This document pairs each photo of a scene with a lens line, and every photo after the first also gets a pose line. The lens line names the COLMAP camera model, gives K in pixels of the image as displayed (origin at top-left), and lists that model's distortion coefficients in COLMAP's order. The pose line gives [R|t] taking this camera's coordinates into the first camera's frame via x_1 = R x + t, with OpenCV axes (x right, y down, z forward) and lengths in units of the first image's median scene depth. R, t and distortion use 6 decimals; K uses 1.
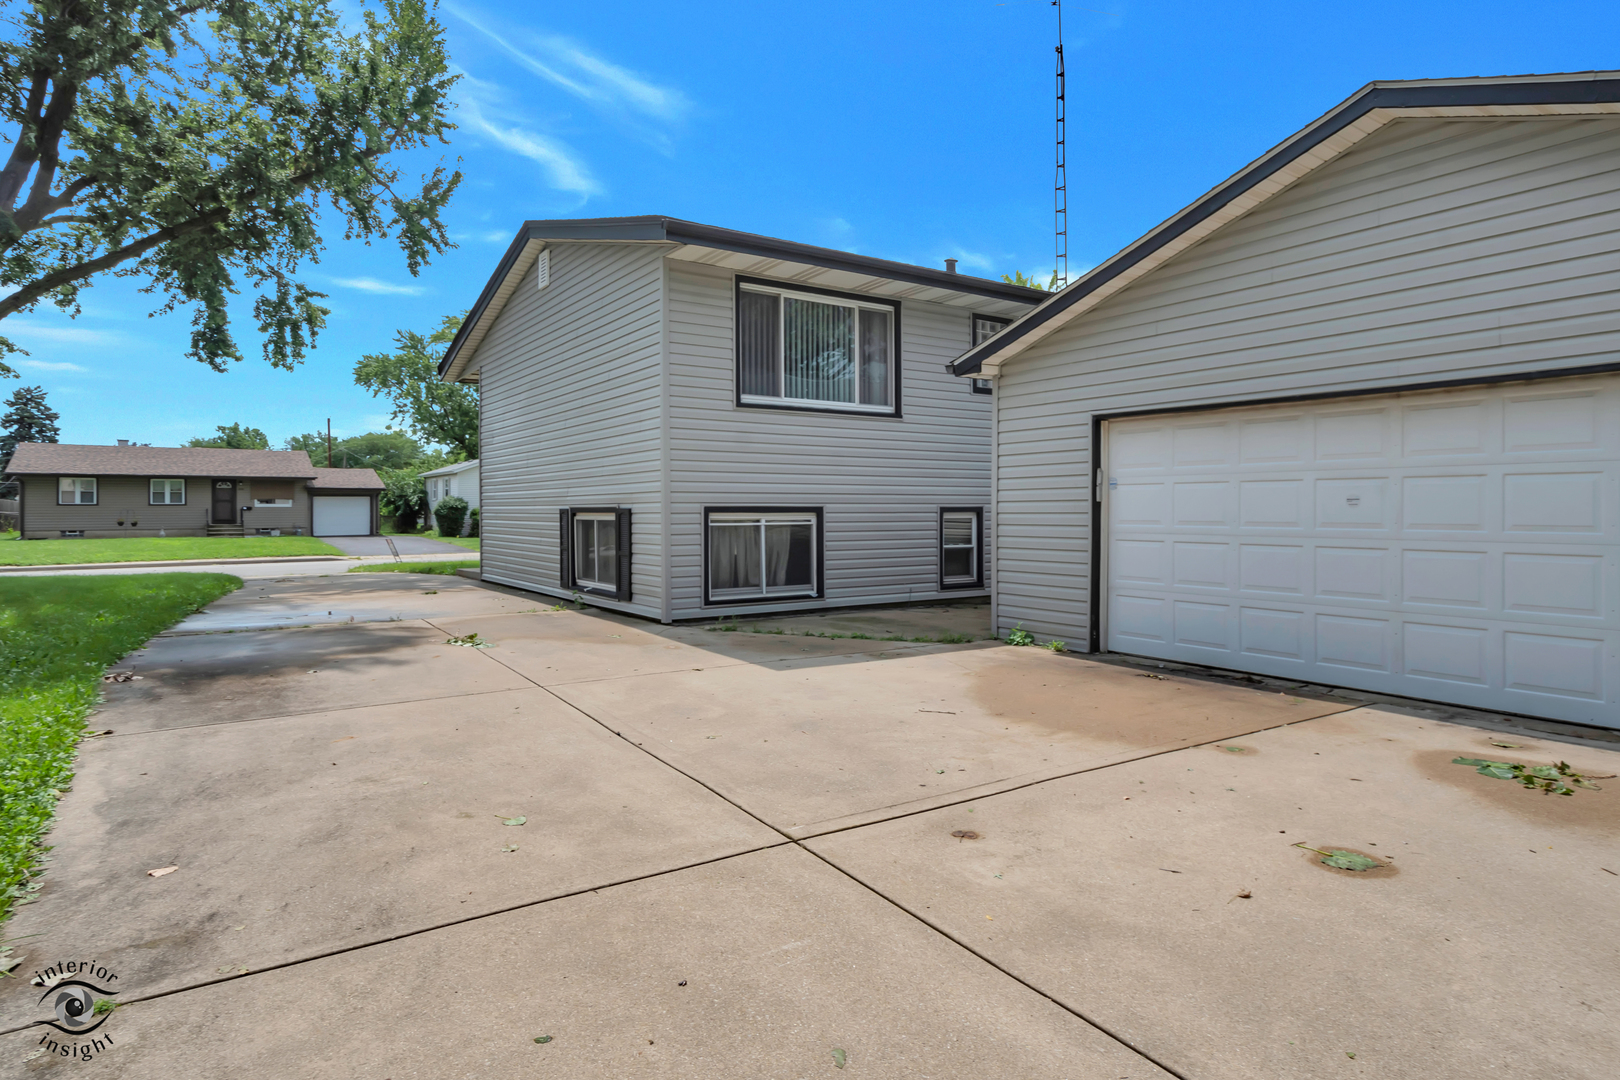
lens RADIAL K [[919.1, 0, 805.7], [0, 919.1, 532.2], [0, 0, 1]] dist [-0.006997, -0.002609]
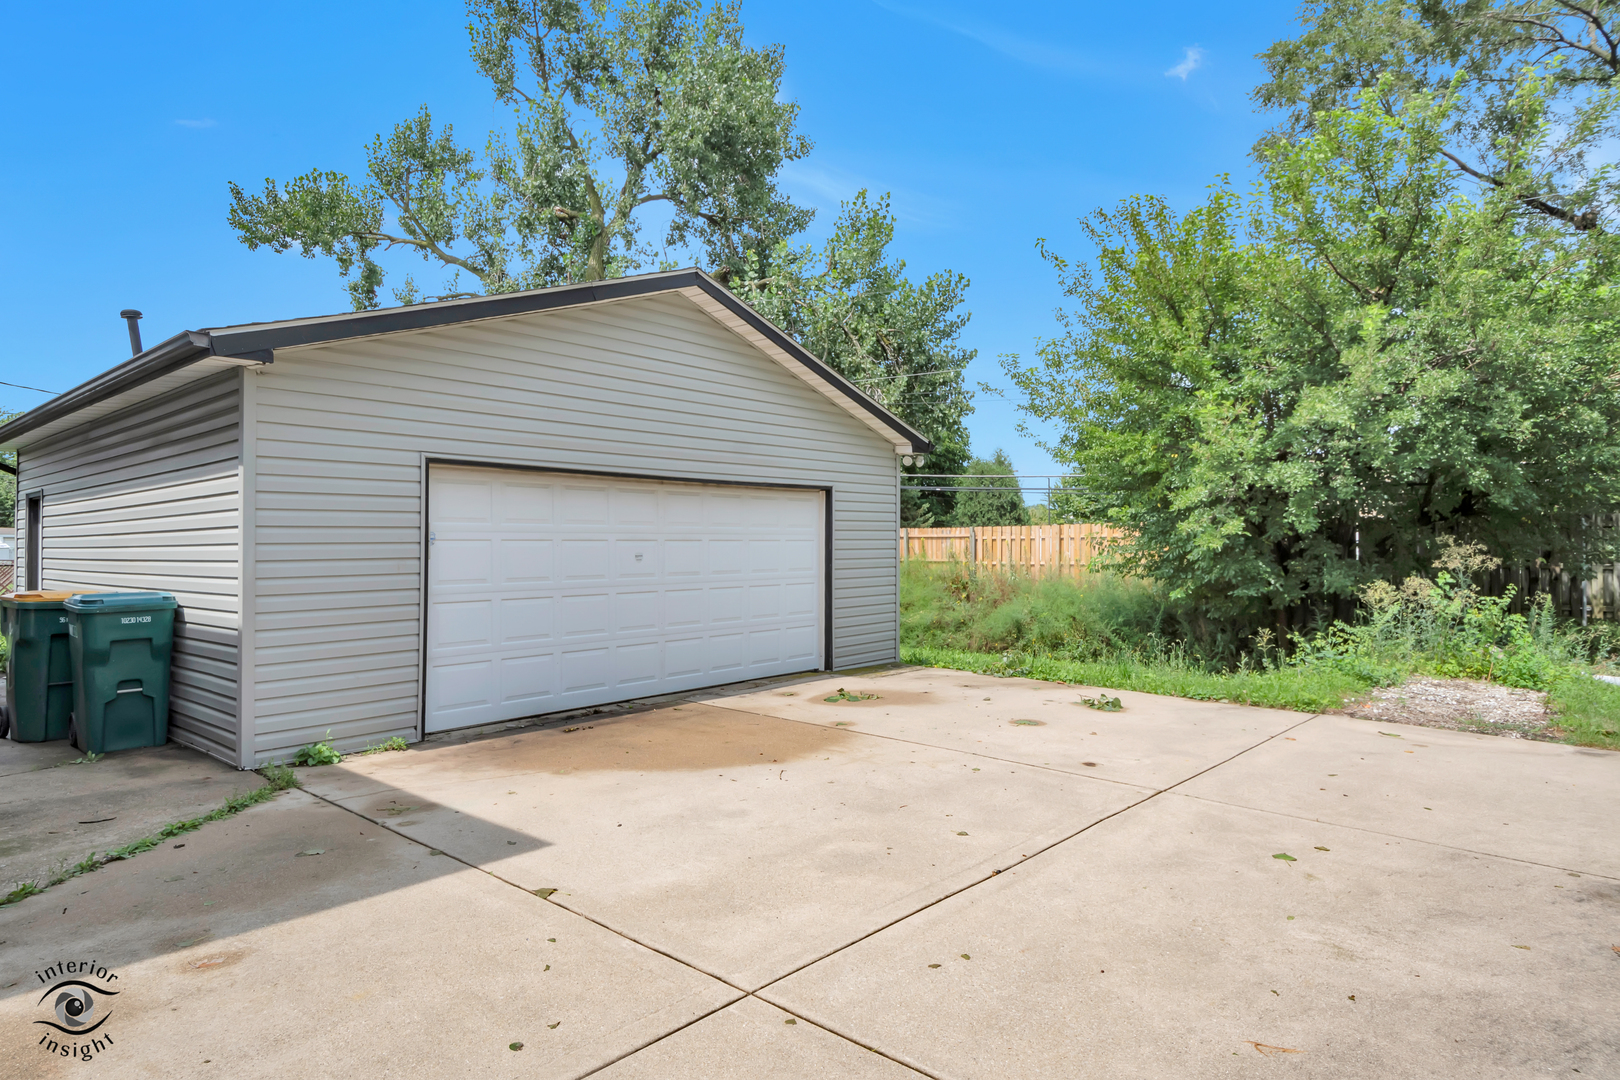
lens RADIAL K [[919.1, 0, 805.3], [0, 919.1, 541.4], [0, 0, 1]] dist [-0.006997, -0.002609]
pose [[-0.262614, 0.000839, 0.964901, -1.191894], [0.028189, 0.999579, 0.006803, -0.093648], [-0.964489, 0.028987, -0.262527, 1.766814]]
